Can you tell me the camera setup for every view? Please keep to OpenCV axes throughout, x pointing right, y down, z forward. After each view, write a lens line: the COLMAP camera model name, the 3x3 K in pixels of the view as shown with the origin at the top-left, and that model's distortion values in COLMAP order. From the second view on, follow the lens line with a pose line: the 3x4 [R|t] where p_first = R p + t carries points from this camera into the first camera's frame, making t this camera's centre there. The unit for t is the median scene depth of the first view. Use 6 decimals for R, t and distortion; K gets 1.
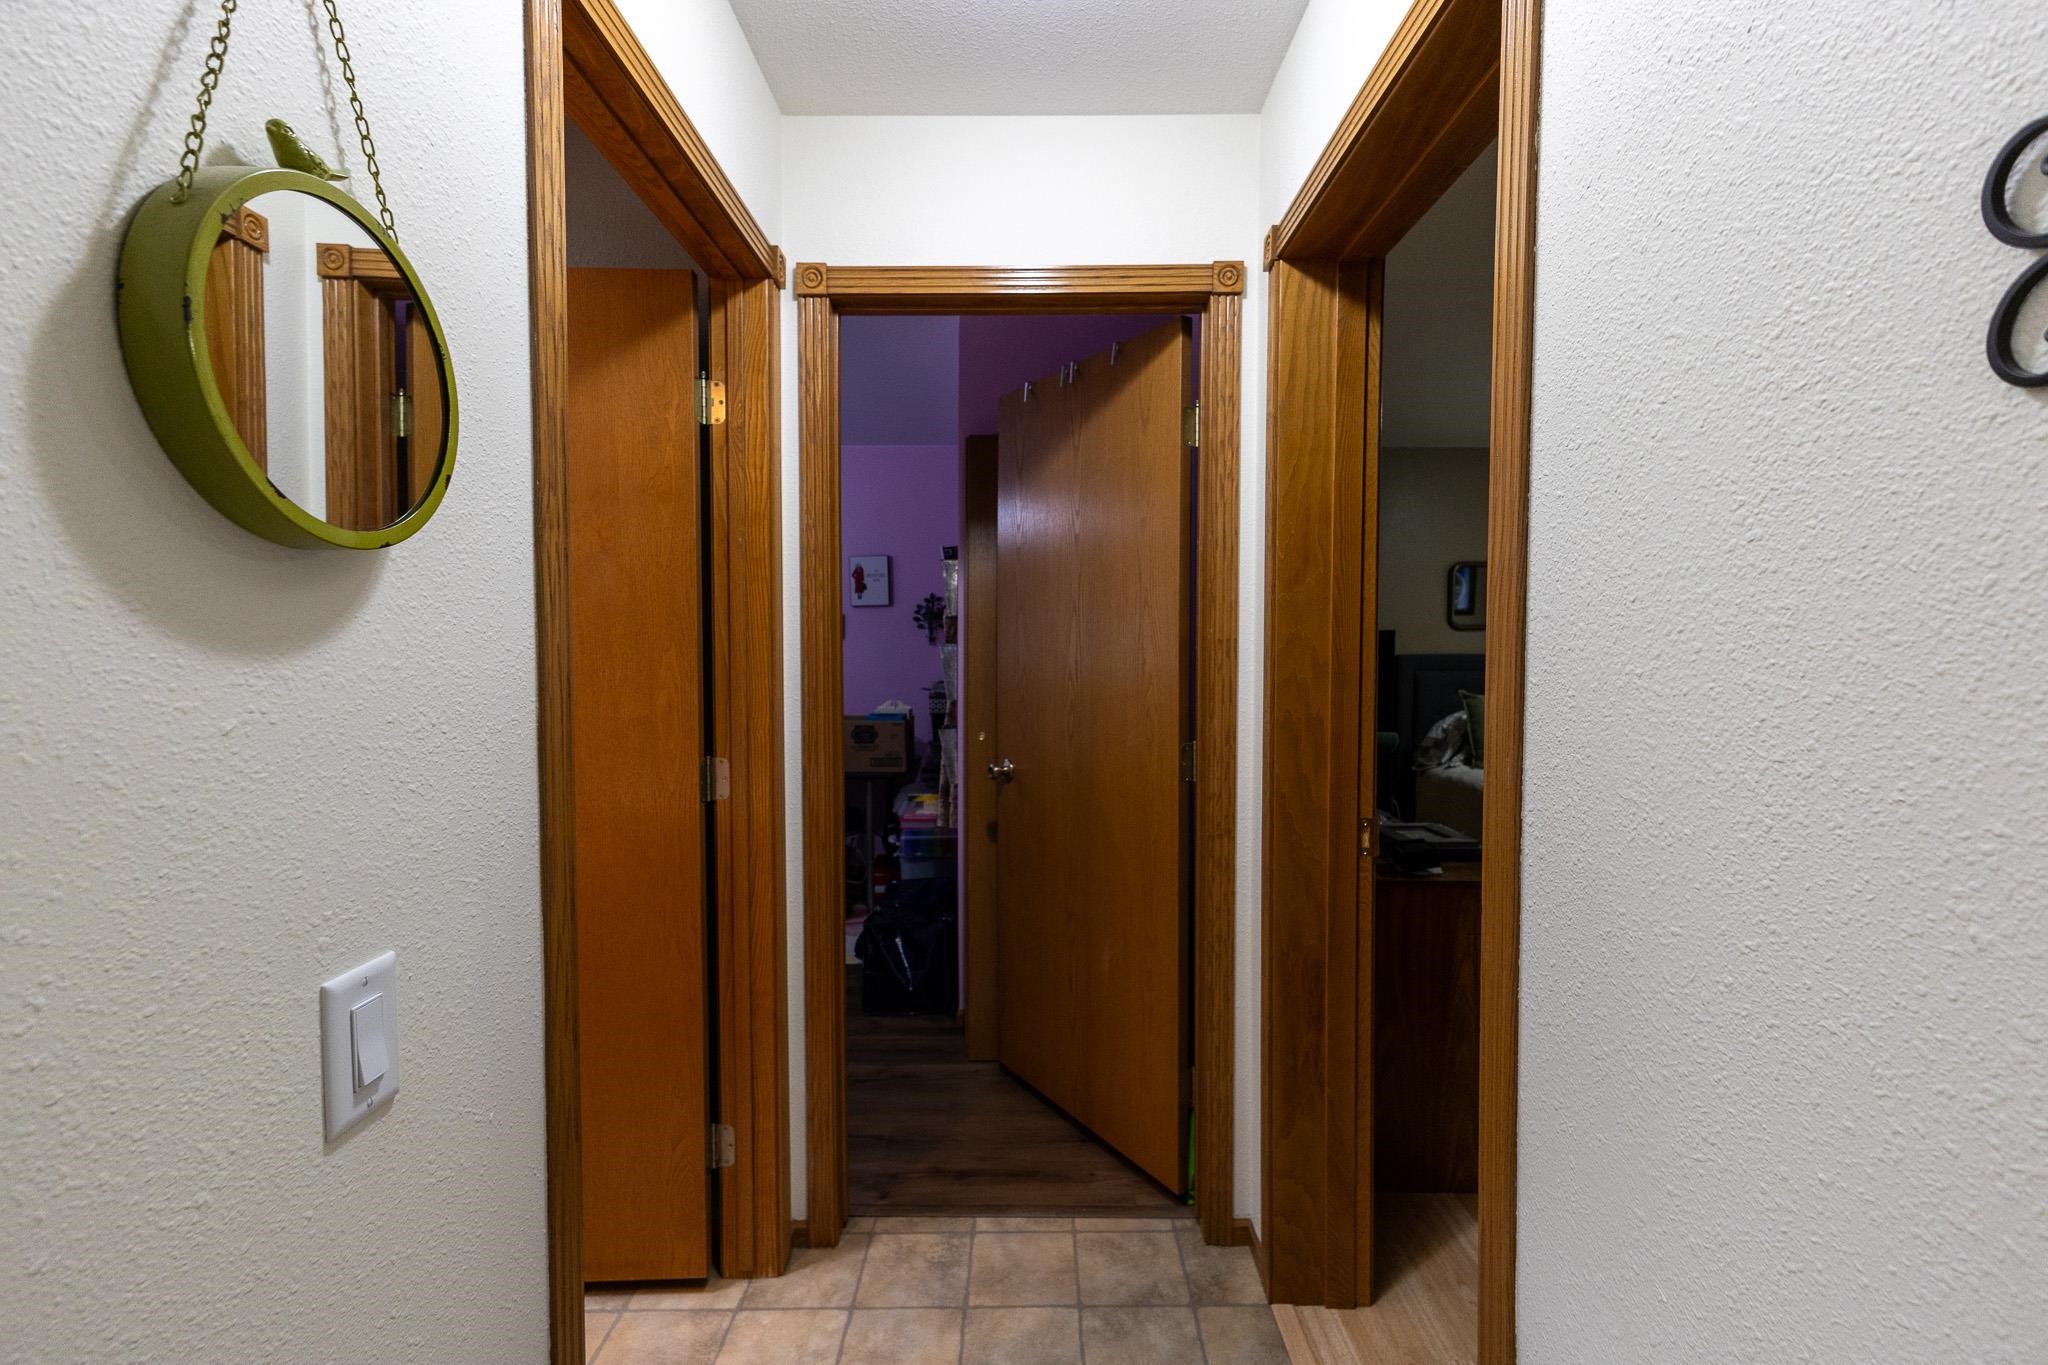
lens RADIAL K [[874.5, 0, 1022.8], [0, 874.5, 673.8], [0, 0, 1]] dist [0.009213, -0.003130]
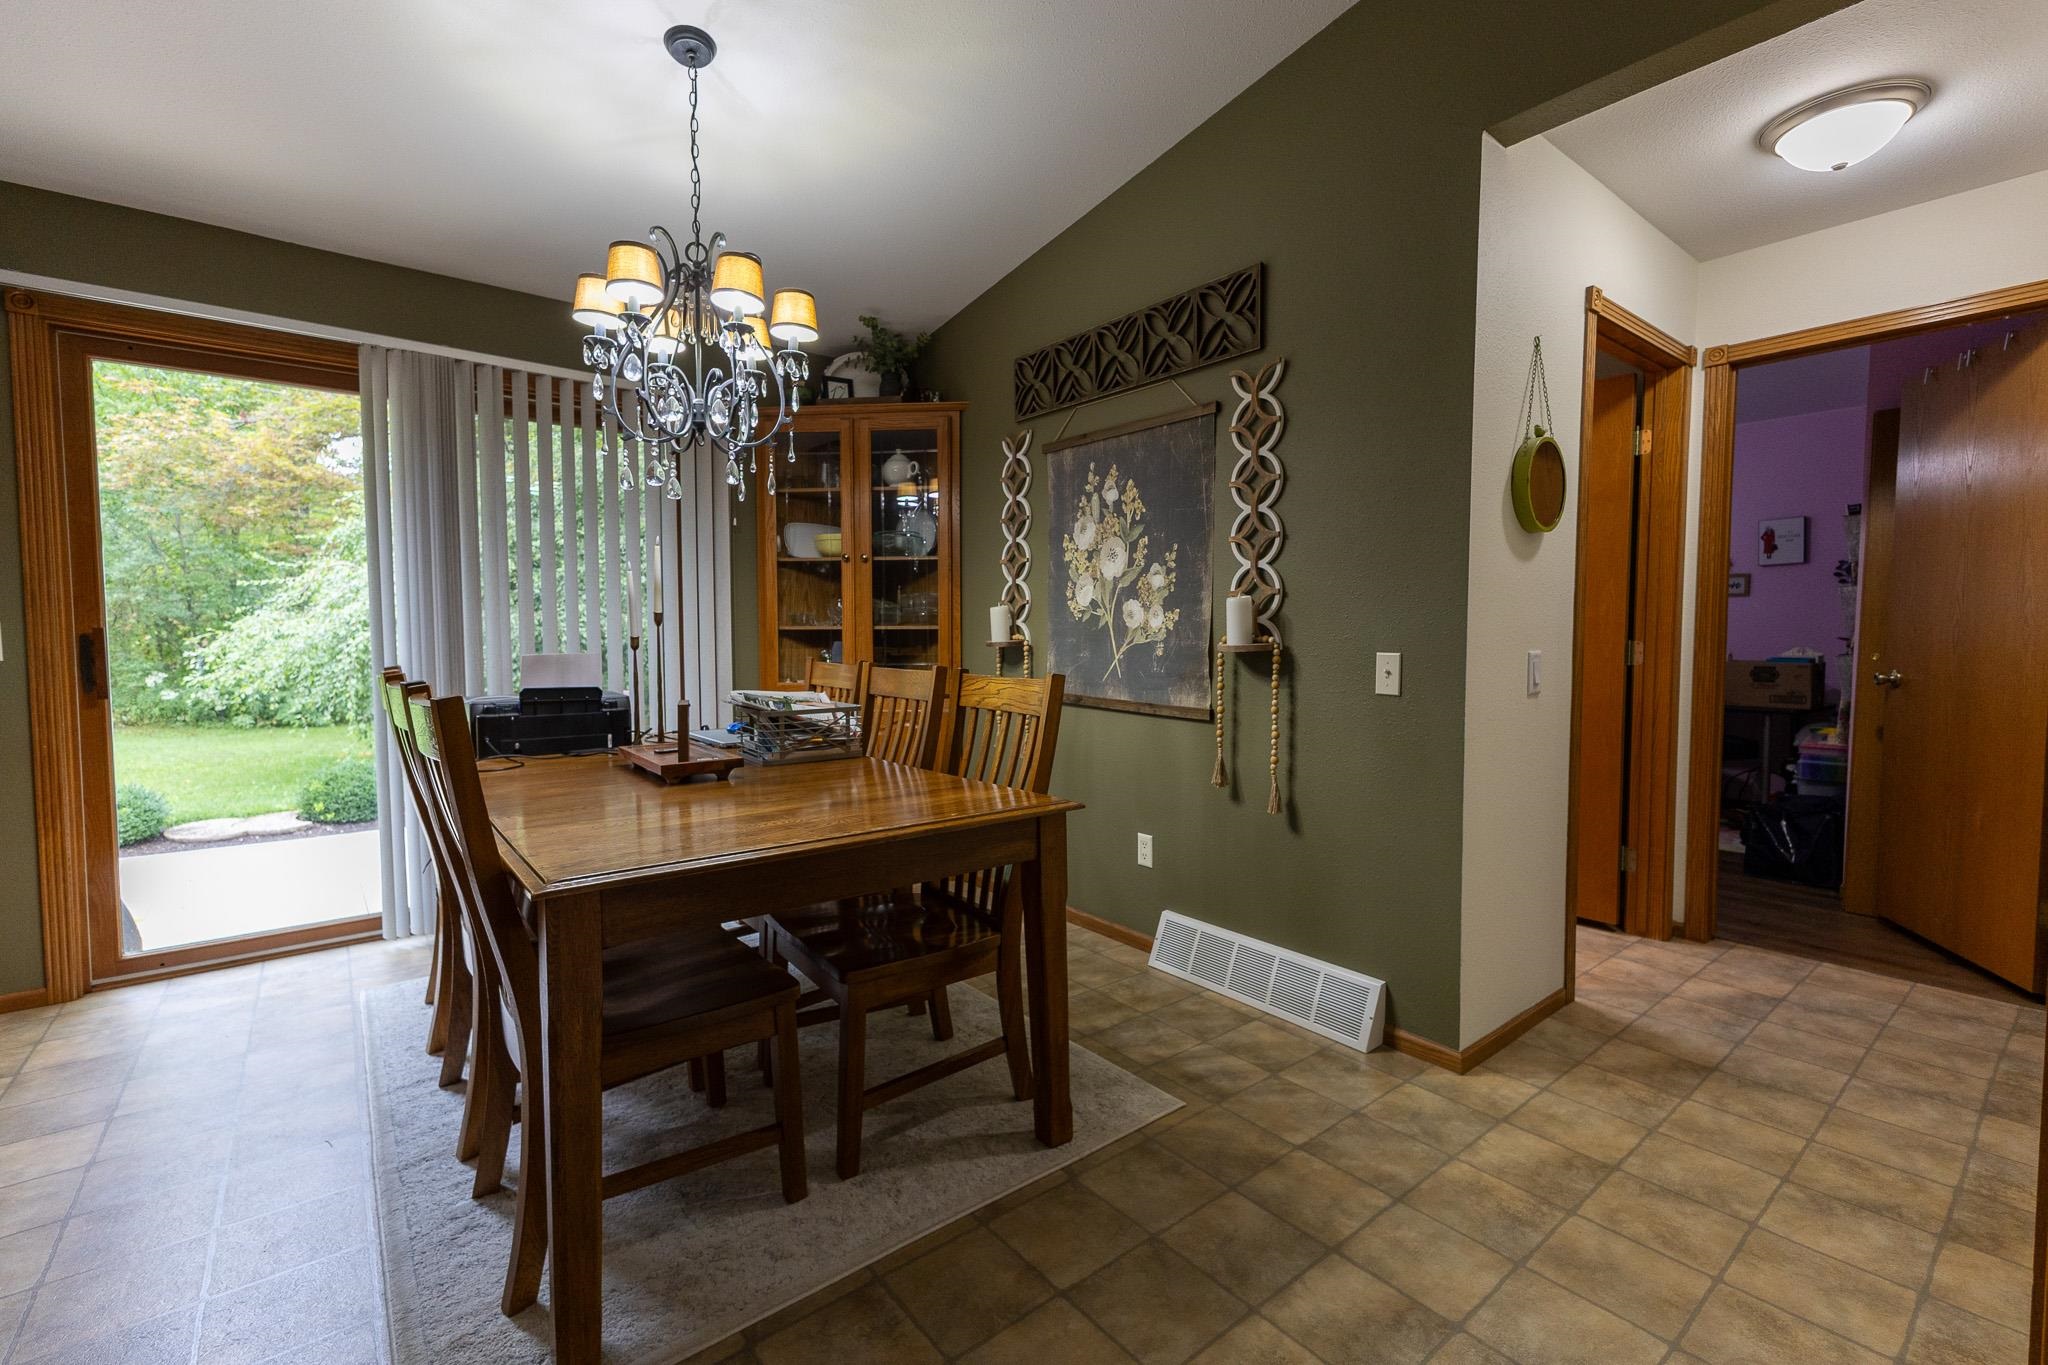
lens RADIAL K [[874.5, 0, 1022.8], [0, 874.5, 673.8], [0, 0, 1]] dist [0.009213, -0.003130]
pose [[0.613624, 0.039123, -0.788628, 0.279881], [-0.030911, 0.999196, 0.025518, 0.145364], [0.788993, 0.008719, 0.614341, -1.017965]]
